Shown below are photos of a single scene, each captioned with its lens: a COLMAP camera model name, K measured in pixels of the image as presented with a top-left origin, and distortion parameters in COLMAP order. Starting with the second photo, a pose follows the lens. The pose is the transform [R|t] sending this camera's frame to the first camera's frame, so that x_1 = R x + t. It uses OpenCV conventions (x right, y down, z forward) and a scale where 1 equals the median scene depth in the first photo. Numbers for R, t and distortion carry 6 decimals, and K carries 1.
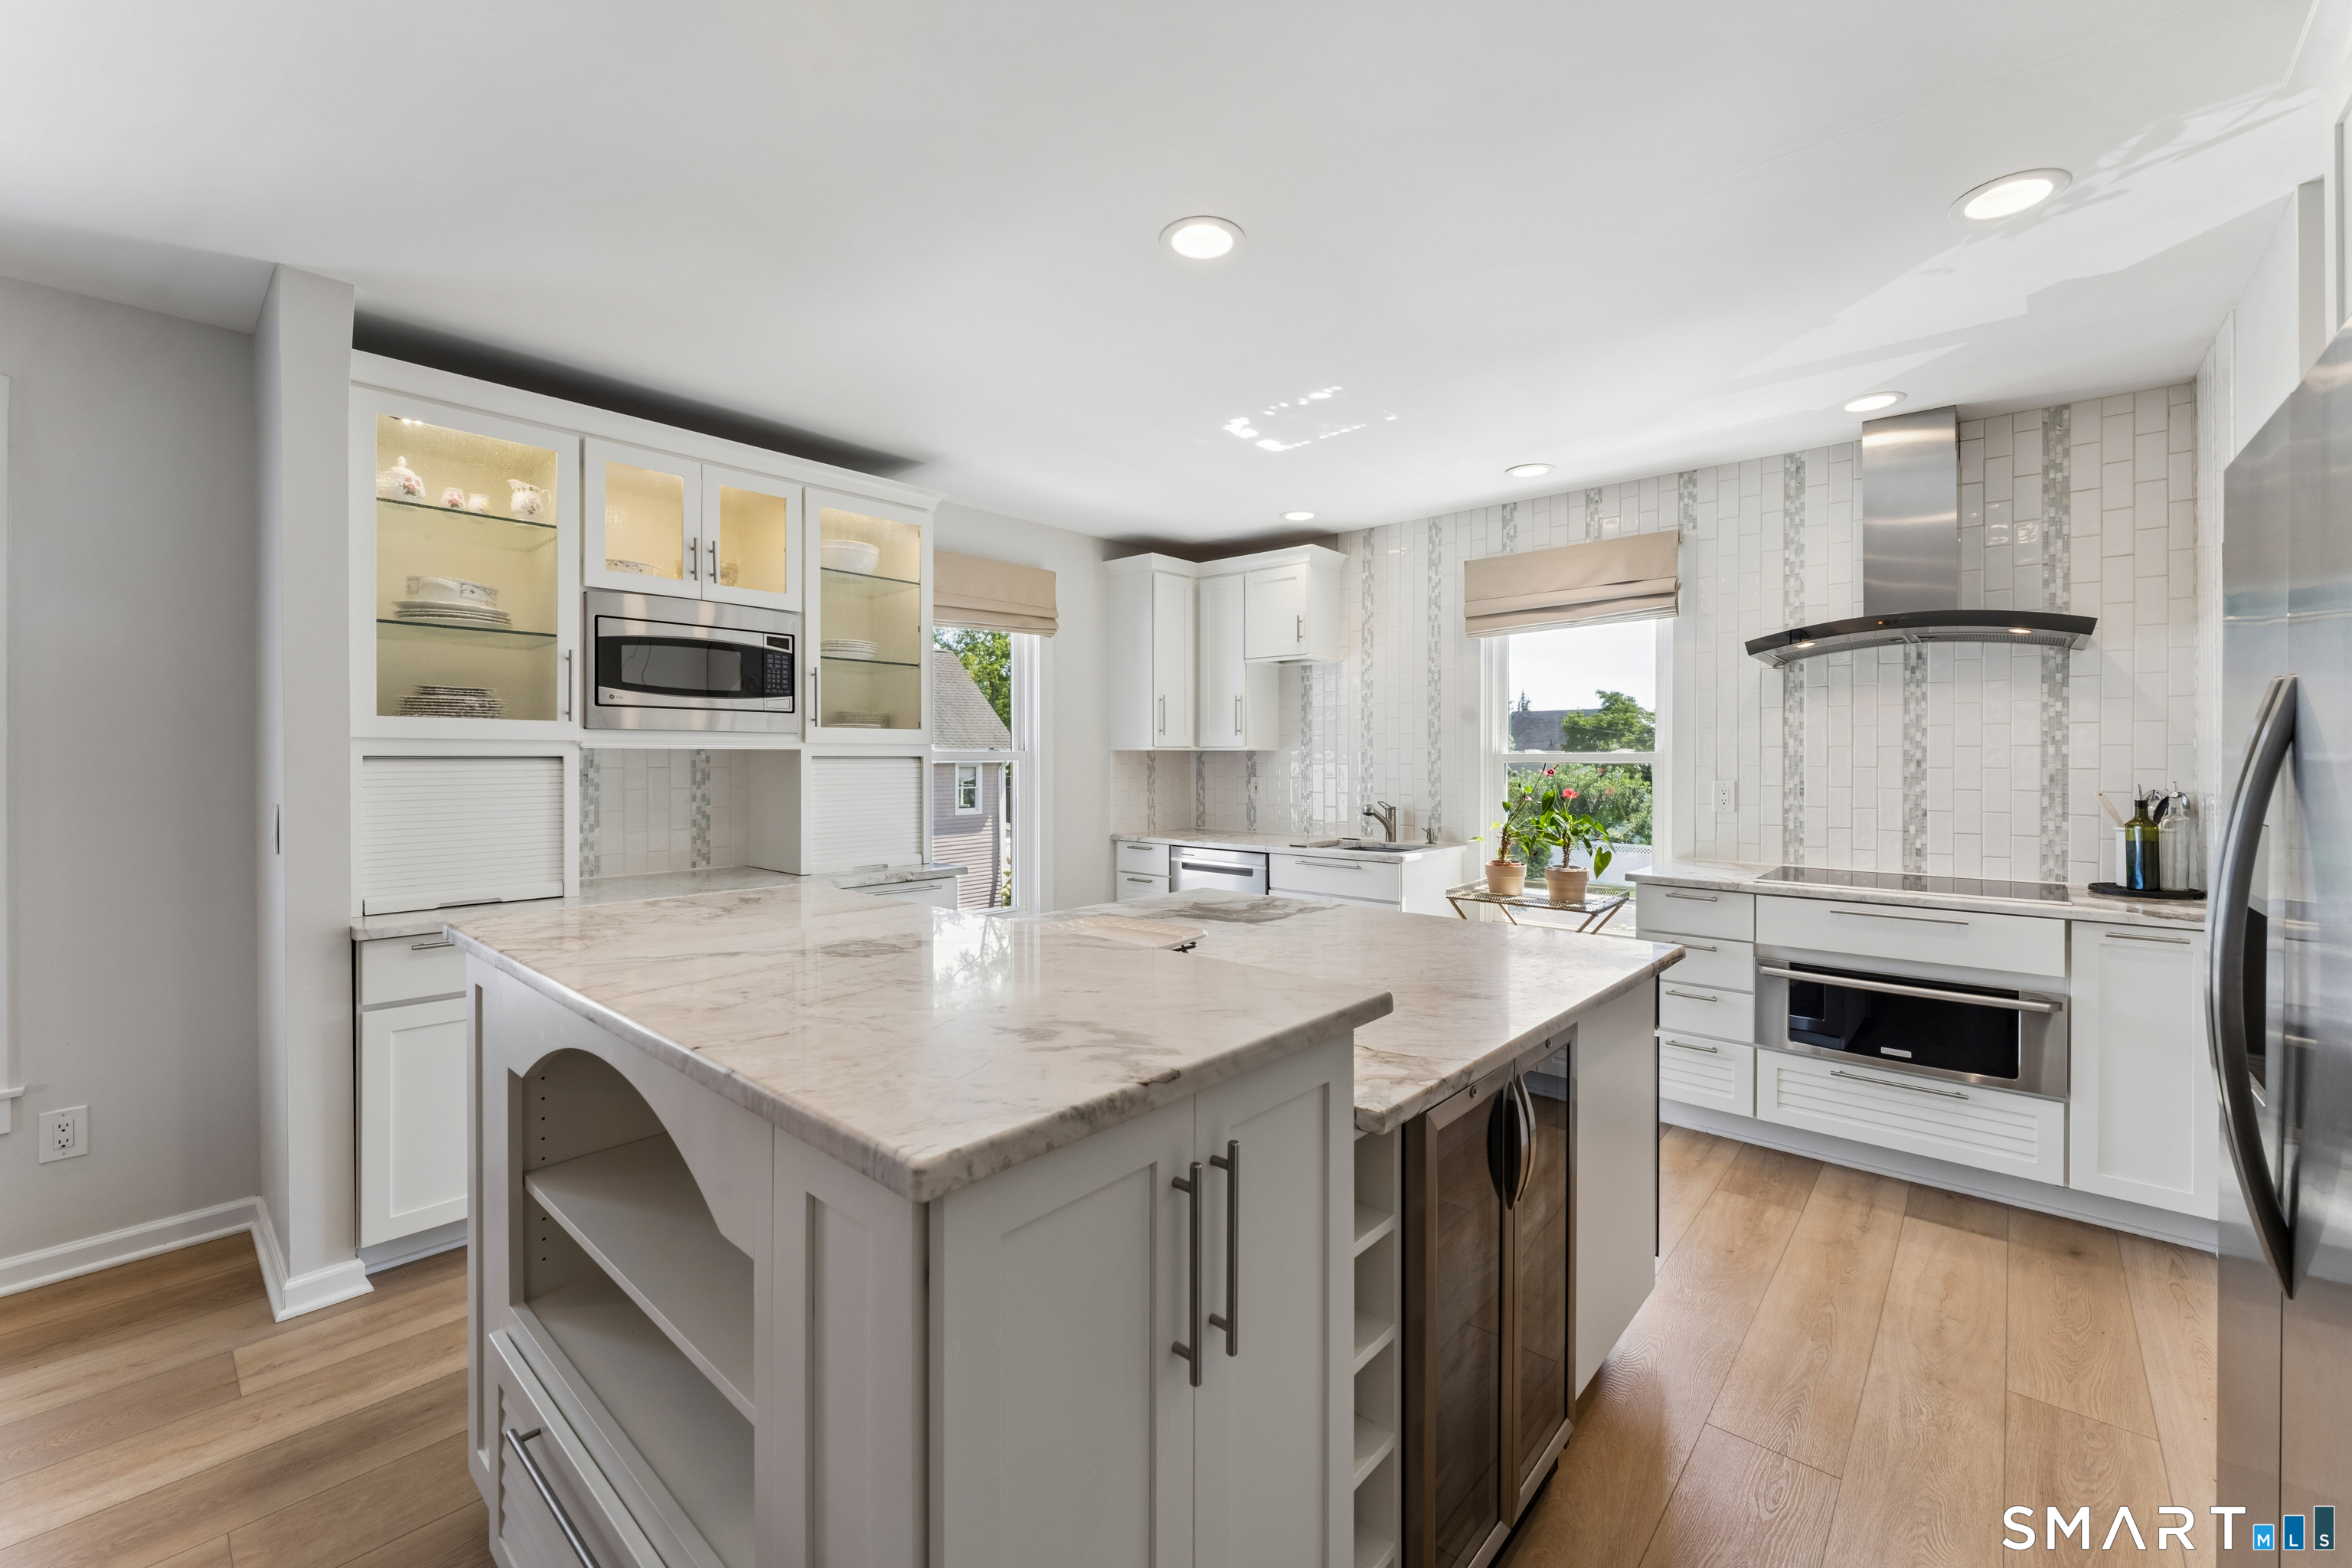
lens RADIAL K [[953.8, 0, 1178.0], [0, 953.8, 759.6], [0, 0, 1]] dist [0.001090, -0.001514]
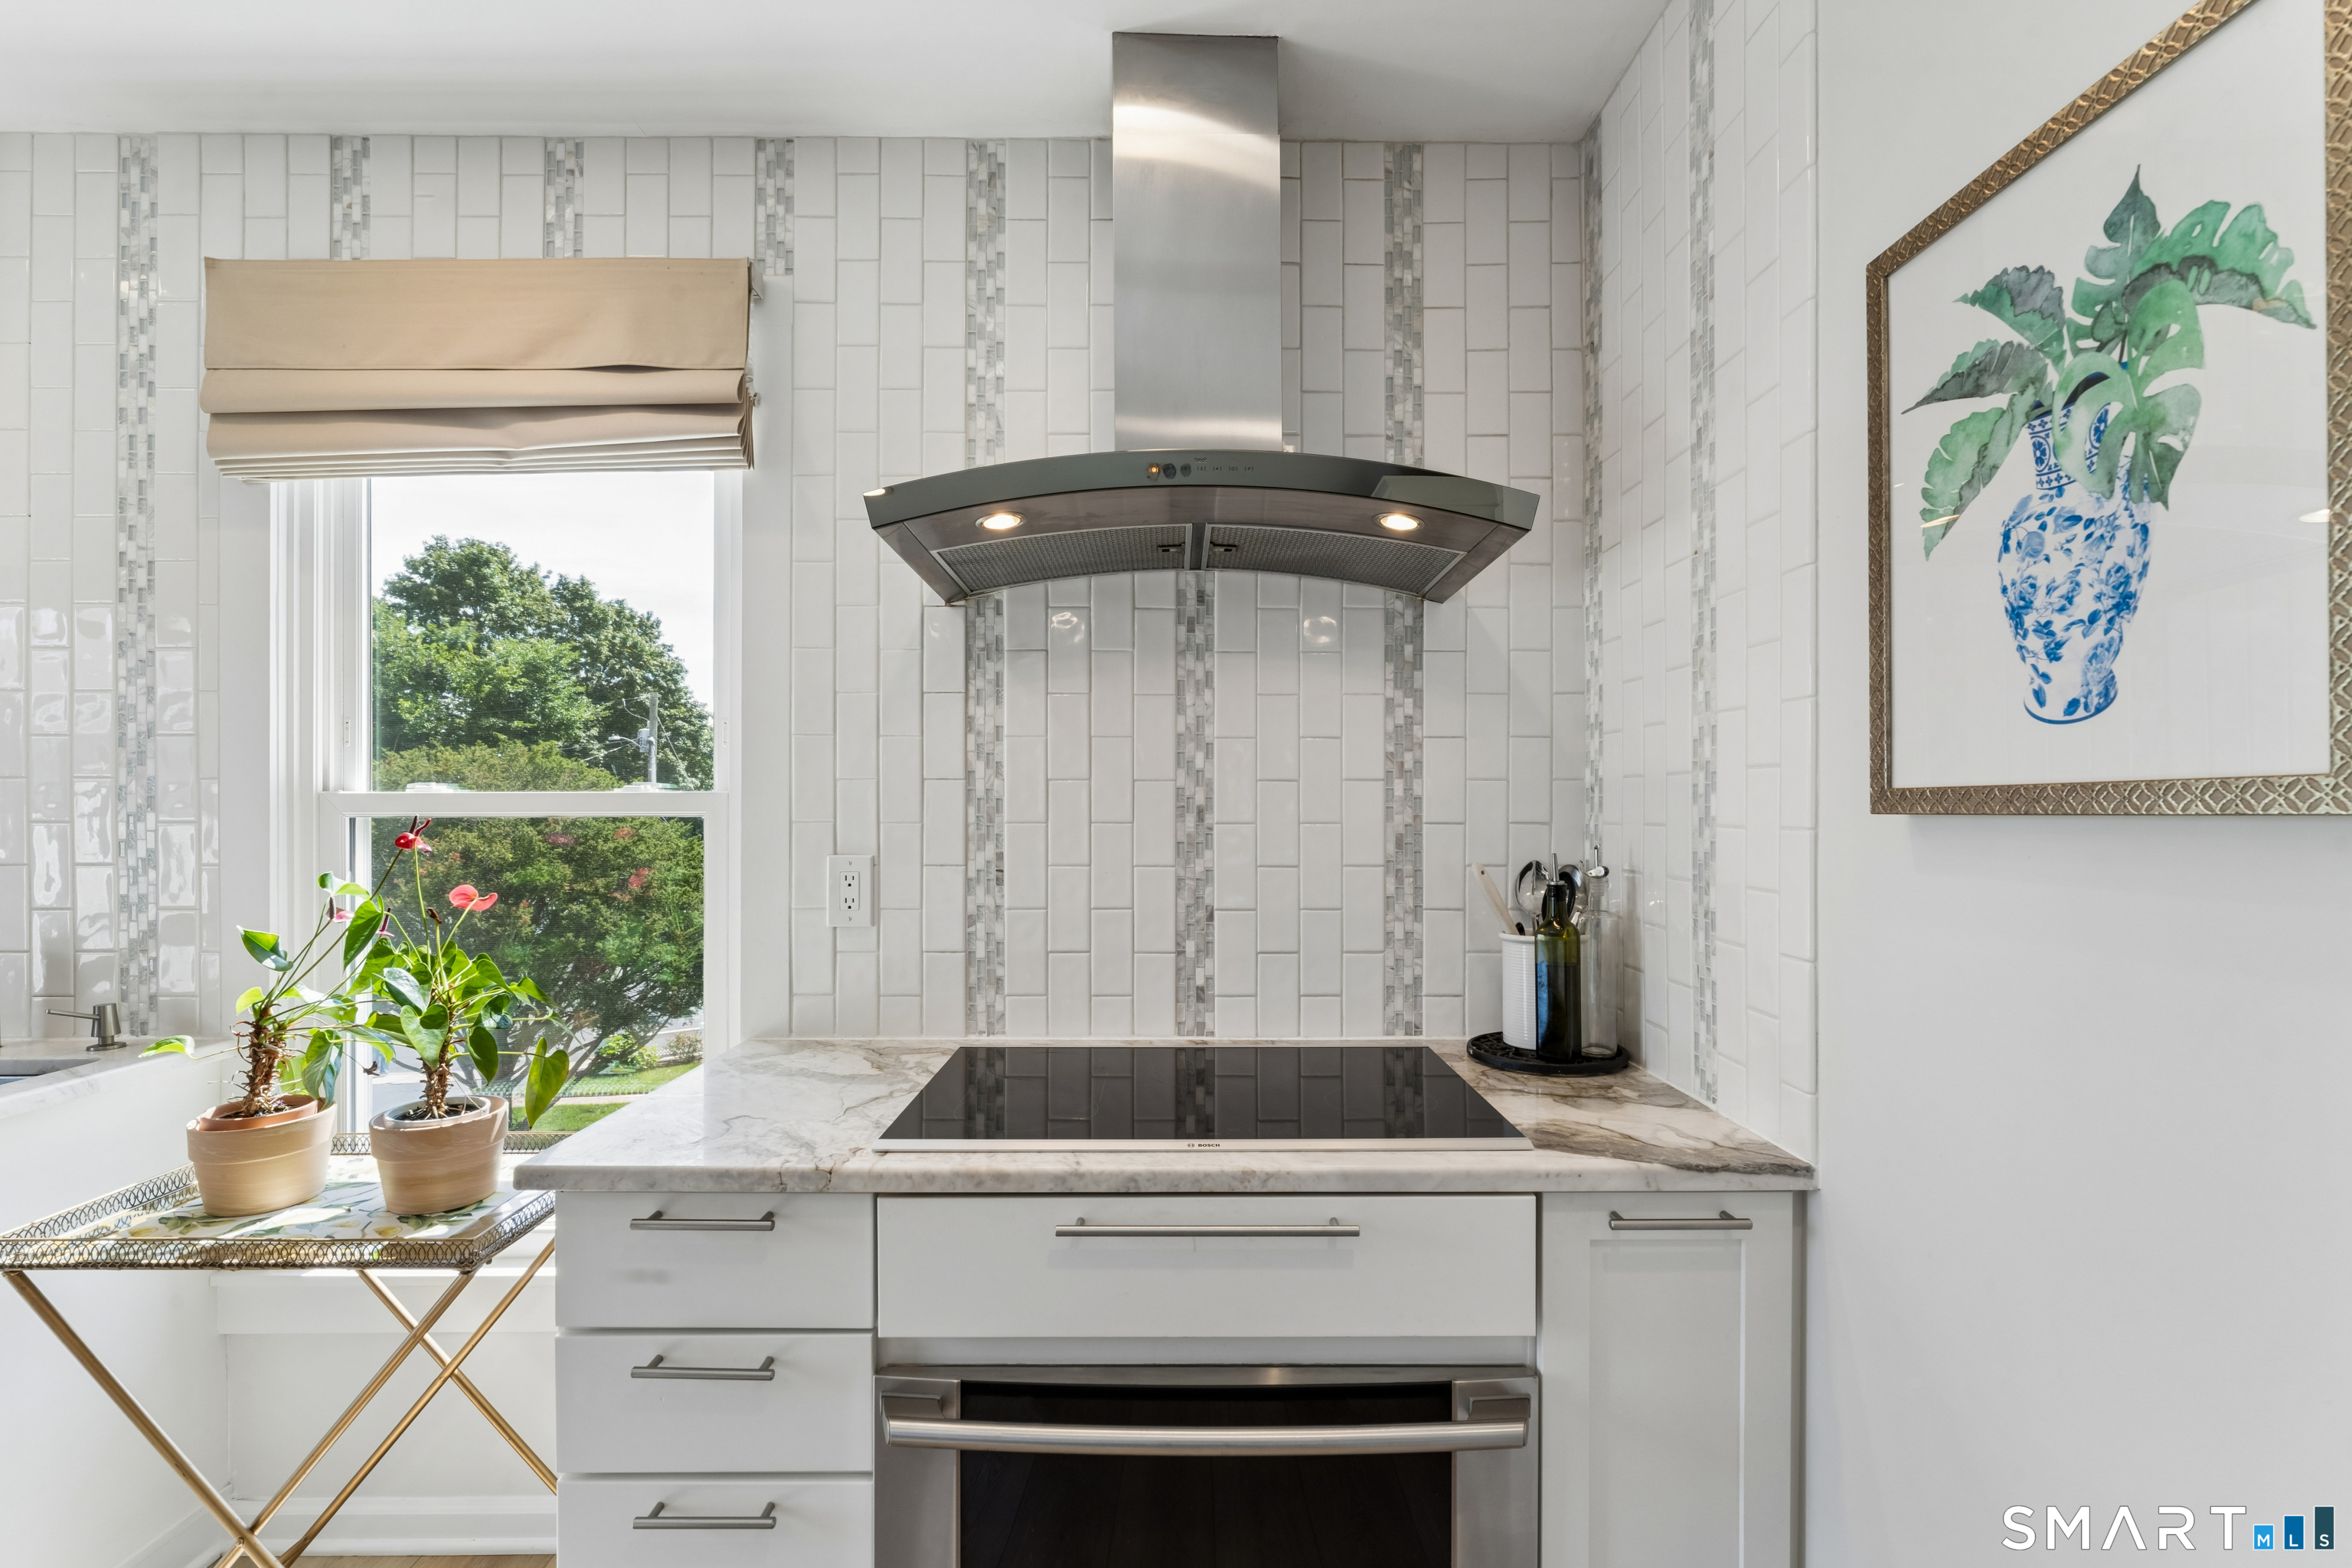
lens RADIAL K [[1058.4, 0, 1179.7], [0, 1058.4, 816.8], [0, 0, 1]] dist [-0.004421, -0.000029]
pose [[0.742346, -0.000948, 0.670016, 0.401494], [0.001829, 0.999998, -0.000611, 0.005639], [-0.670014, 0.001679, 0.742346, 0.600487]]
